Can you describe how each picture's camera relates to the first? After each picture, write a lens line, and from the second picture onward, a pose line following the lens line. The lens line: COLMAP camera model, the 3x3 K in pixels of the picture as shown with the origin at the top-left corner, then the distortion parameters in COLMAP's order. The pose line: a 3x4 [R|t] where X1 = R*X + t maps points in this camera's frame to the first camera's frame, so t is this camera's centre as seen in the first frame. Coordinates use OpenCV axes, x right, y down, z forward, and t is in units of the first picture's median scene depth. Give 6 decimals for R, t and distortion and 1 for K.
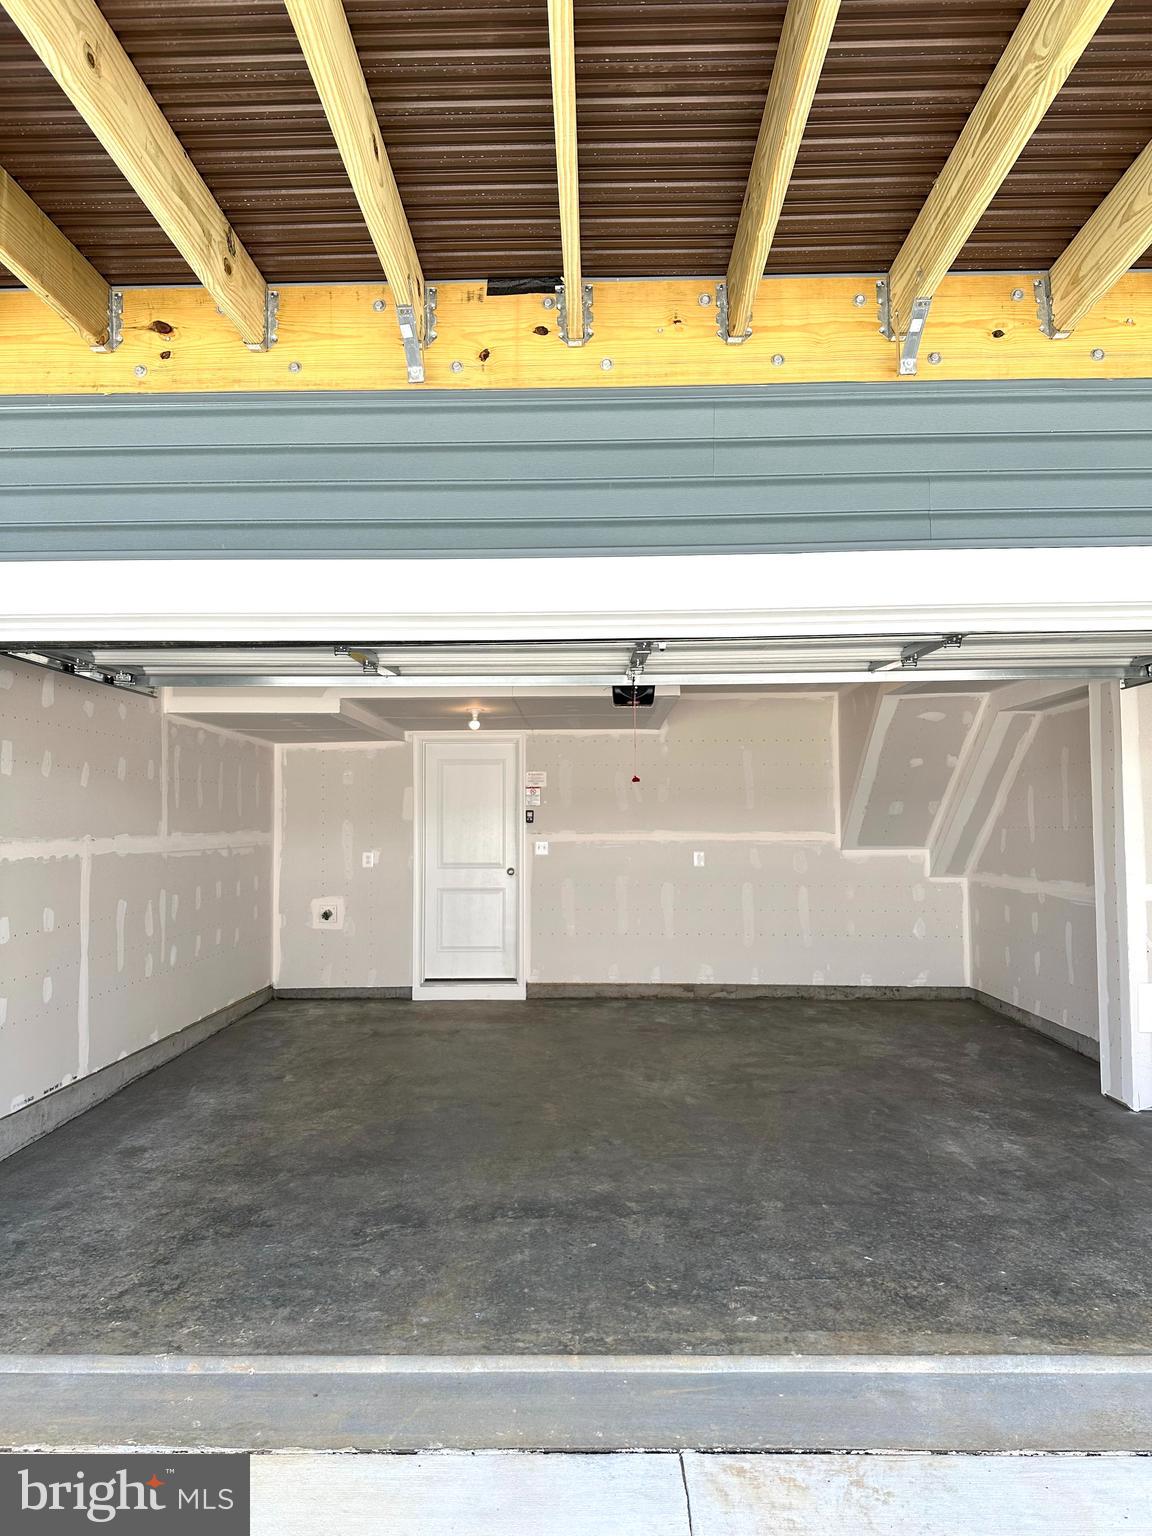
lens RADIAL K [[1064.3, 0, 576.0], [0, 1064.3, 768.0], [0, 0, 1]] dist [0.076626, -0.108151]
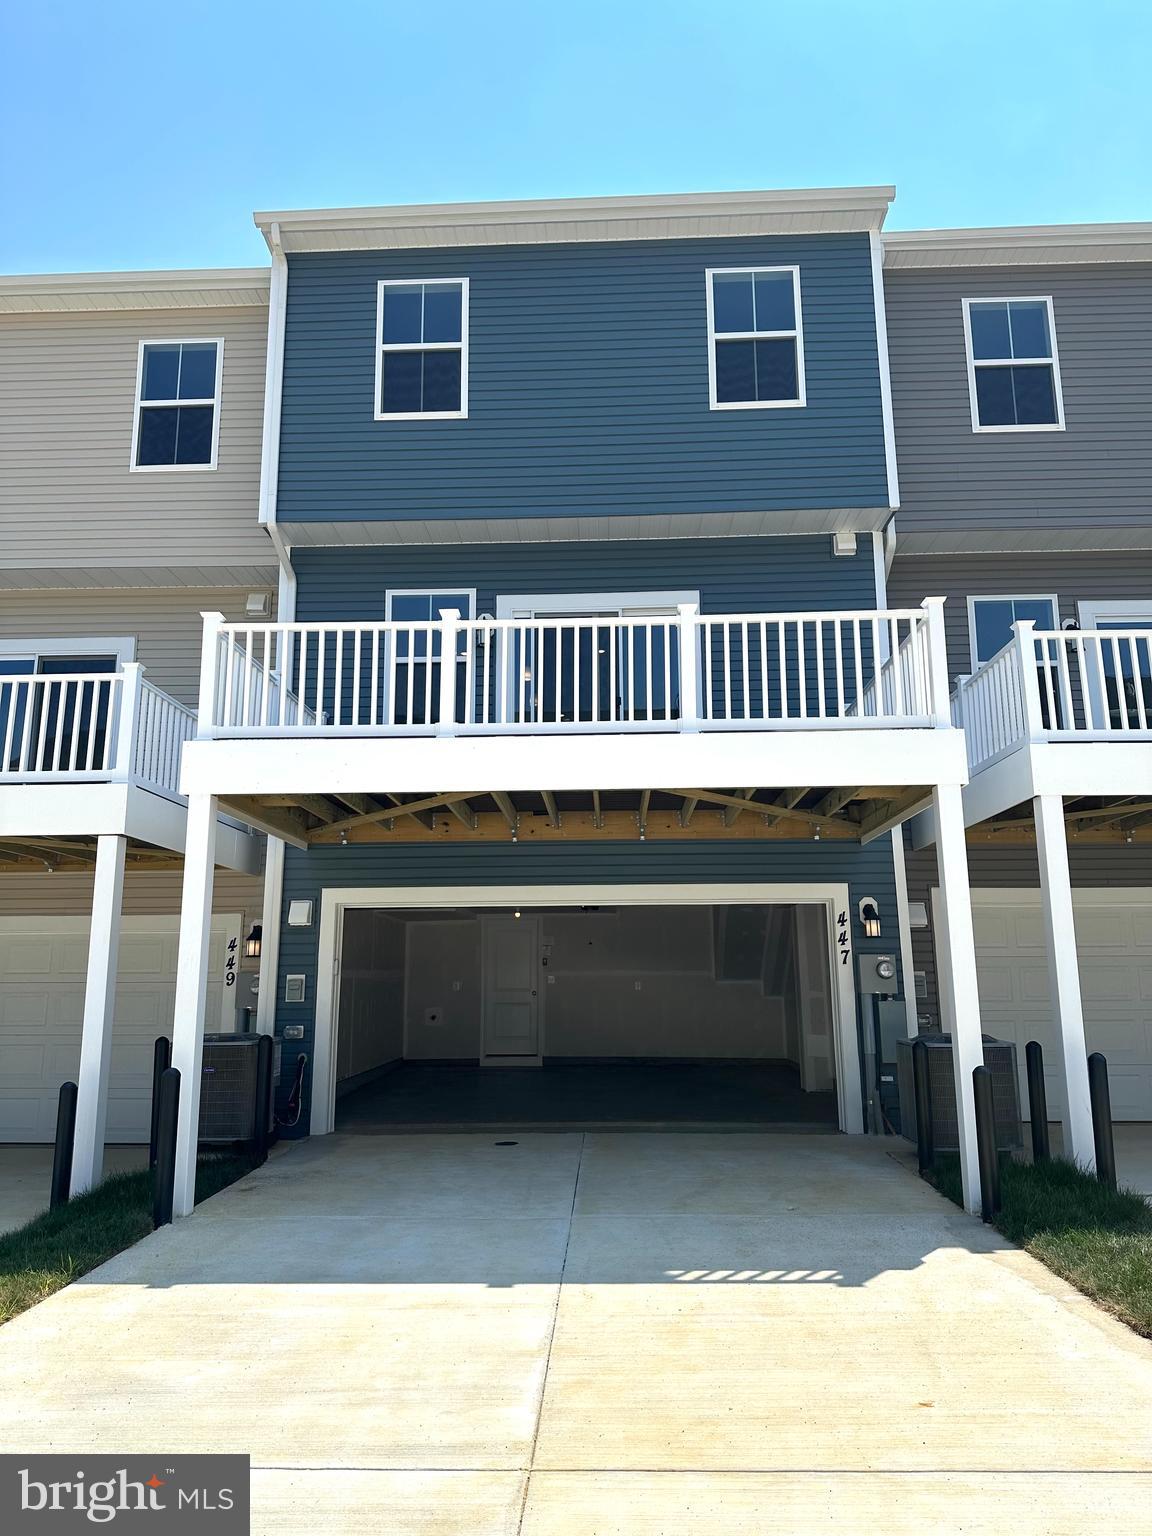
lens RADIAL K [[1064.3, 0, 576.0], [0, 1064.3, 768.0], [0, 0, 1]] dist [0.076626, -0.108151]
pose [[0.999865, -0.002640, -0.016195, 0.044163], [0.000327, 0.989988, -0.141152, -0.028111], [0.016406, 0.141128, 0.989855, -0.936790]]
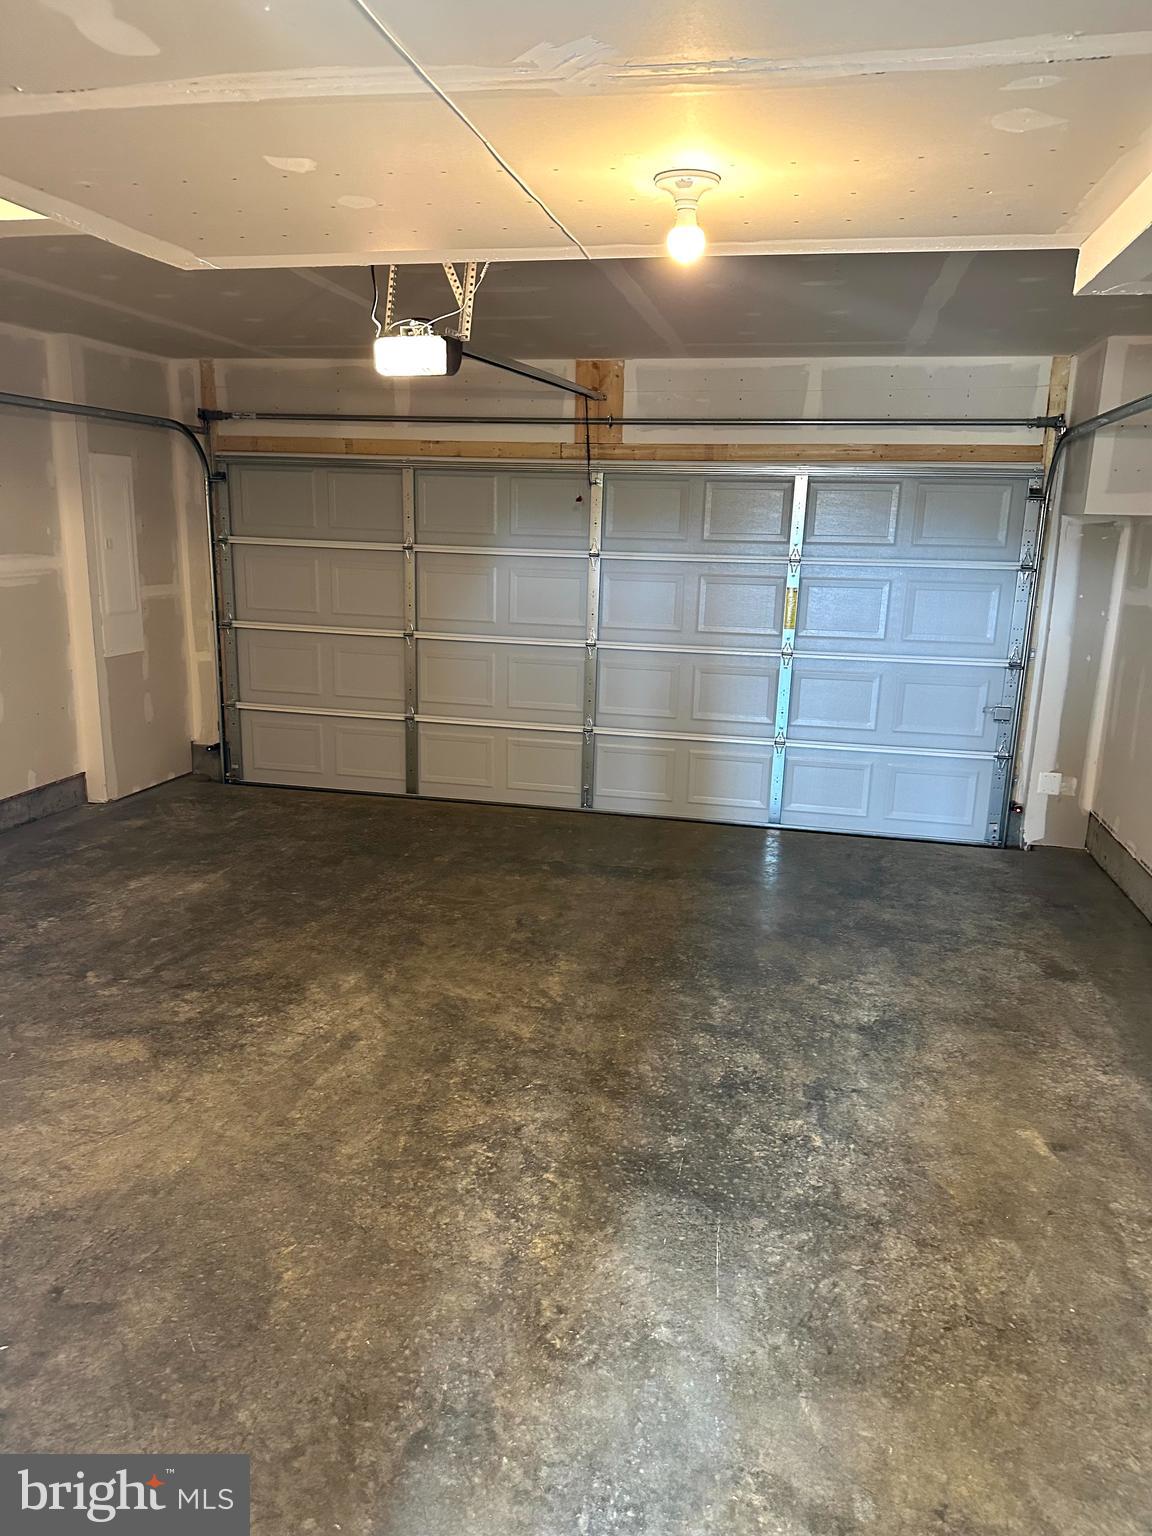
lens RADIAL K [[1064.3, 0, 576.0], [0, 1064.3, 768.0], [0, 0, 1]] dist [0.076626, -0.108151]
pose [[-0.979667, -0.061914, 0.190839, -0.189147], [-0.030010, 0.985713, 0.165739, 0.064620], [-0.198374, 0.156641, -0.967528, 1.902000]]
